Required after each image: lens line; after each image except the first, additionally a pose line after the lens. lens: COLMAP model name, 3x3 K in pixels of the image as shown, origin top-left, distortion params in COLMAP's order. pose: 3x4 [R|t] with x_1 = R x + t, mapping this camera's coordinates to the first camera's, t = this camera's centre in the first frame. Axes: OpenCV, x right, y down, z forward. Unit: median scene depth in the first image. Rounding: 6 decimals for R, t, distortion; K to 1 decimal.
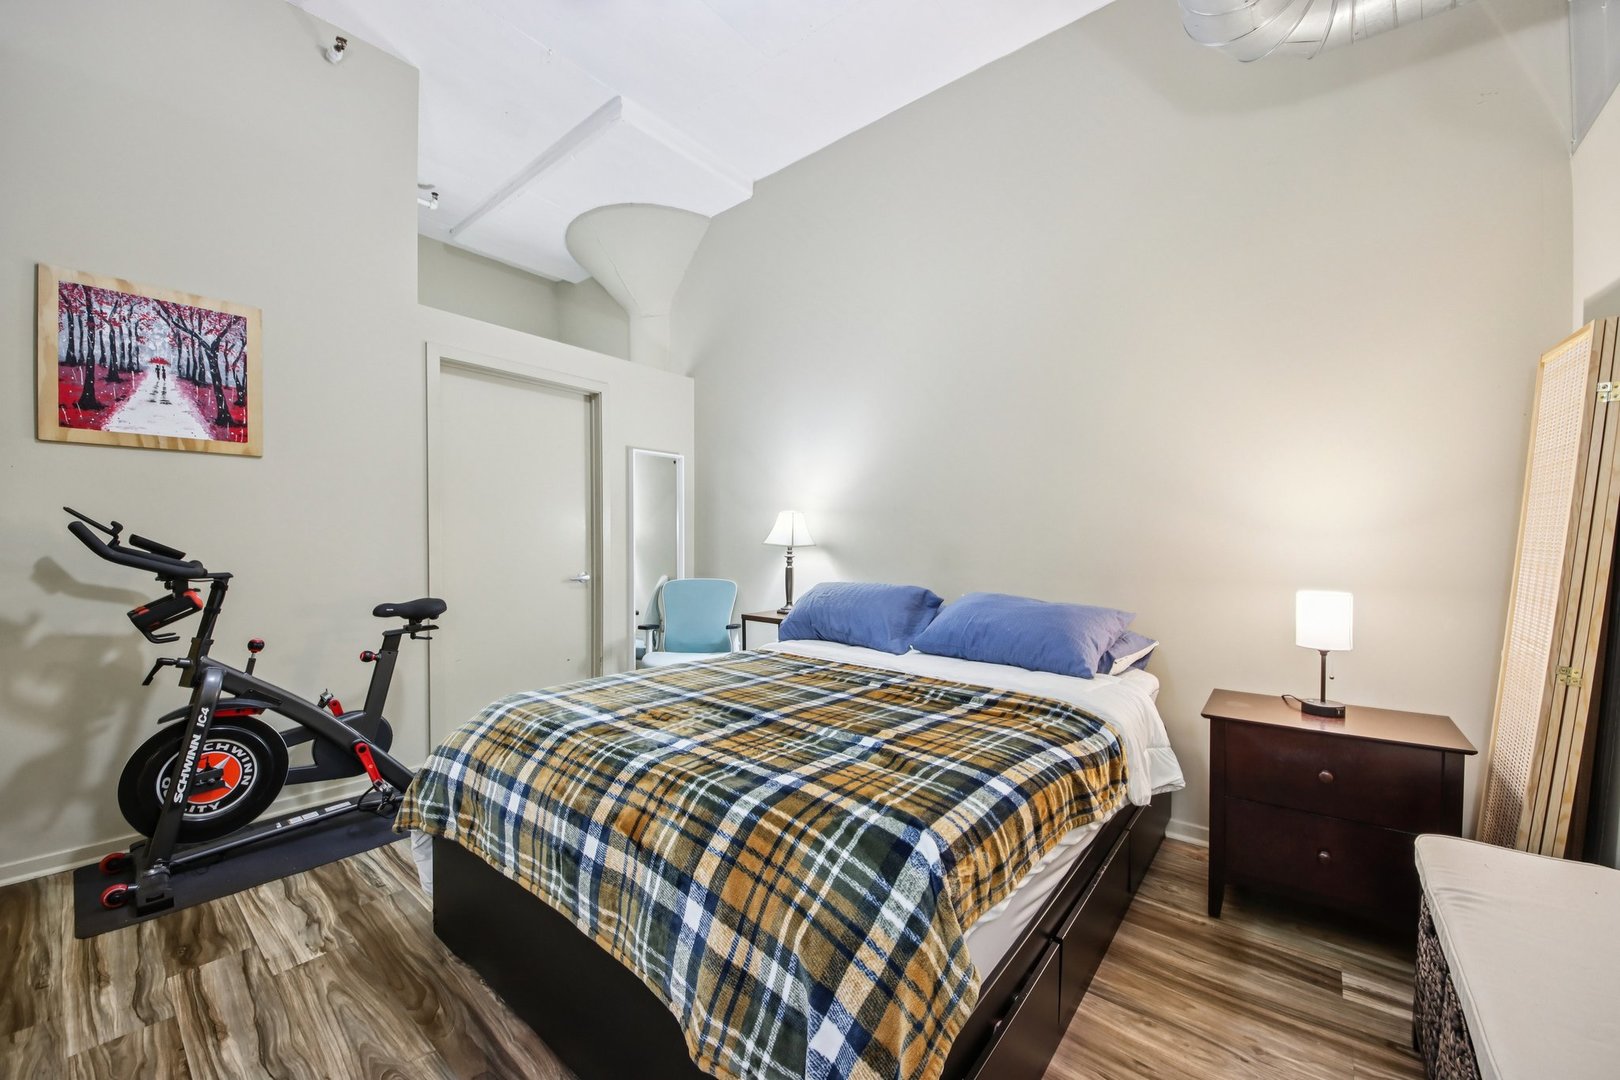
lens RADIAL K [[607.6, 0, 820.8], [0, 607.6, 537.4], [0, 0, 1]] dist [0.007150, -0.007225]
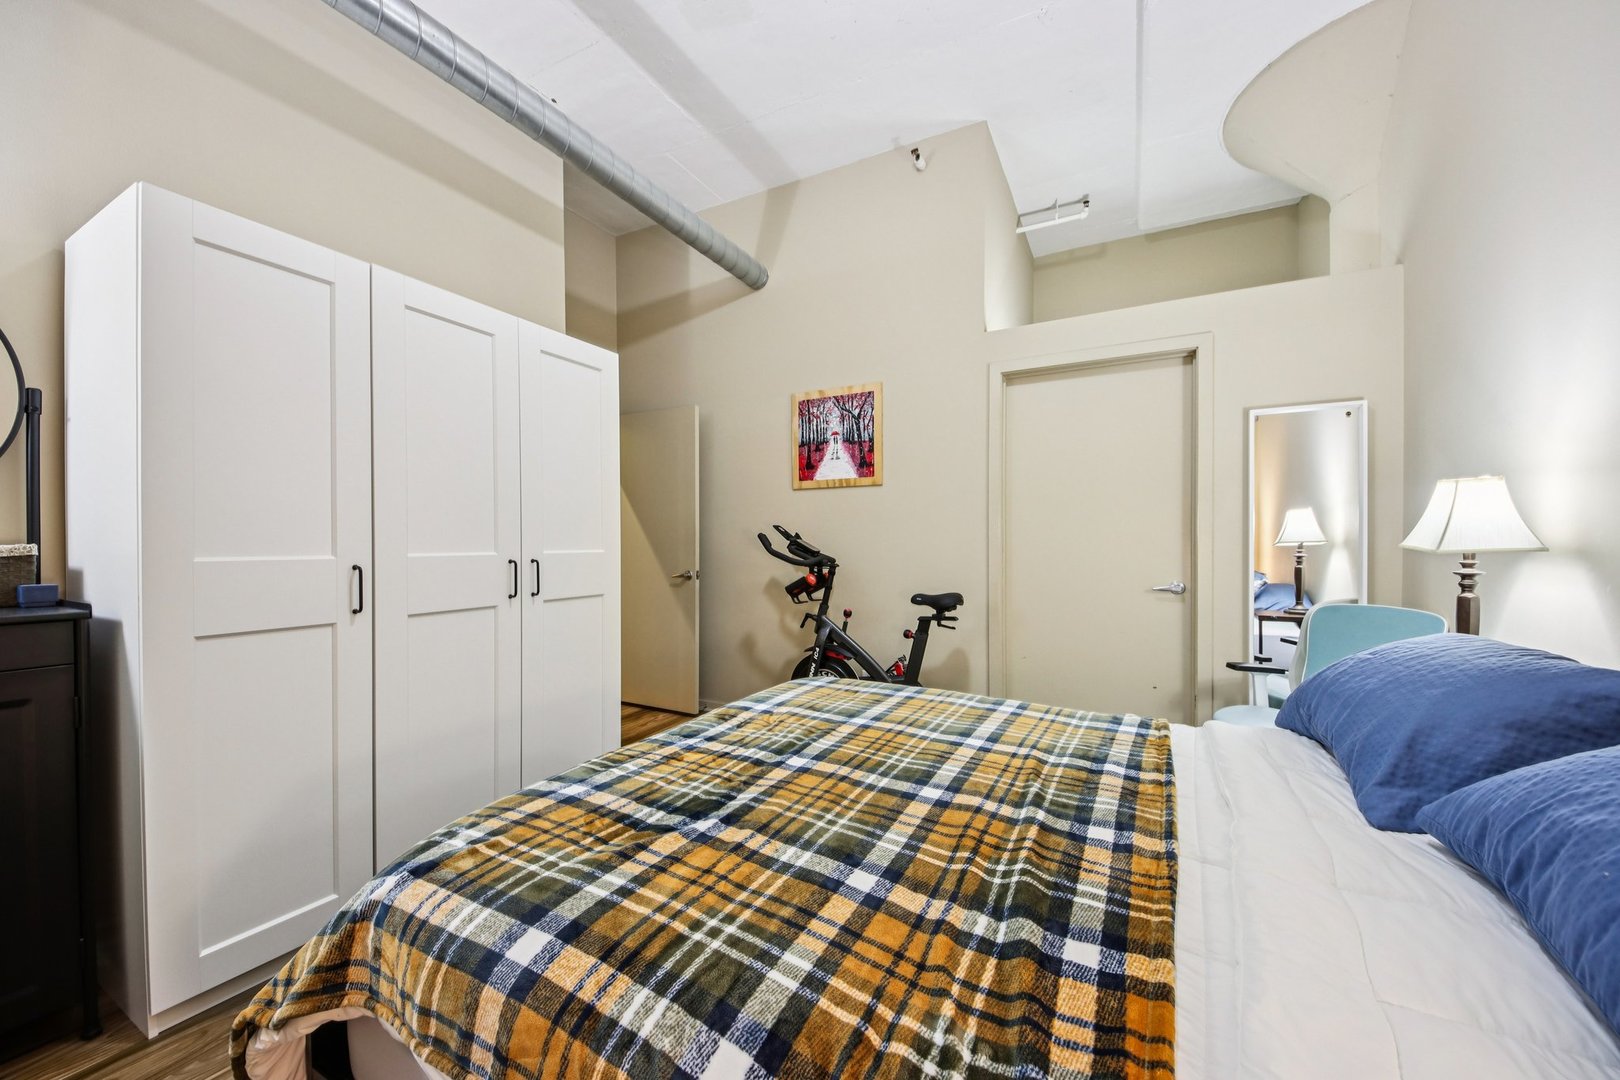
lens RADIAL K [[607.6, 0, 810.1], [0, 607.6, 546.1], [0, 0, 1]] dist [0.007150, -0.007225]
pose [[0.178618, 0.004470, -0.983908, 0.515240], [0.010382, 0.999925, 0.006428, 0.002013], [0.983864, -0.011363, 0.178558, 0.637950]]
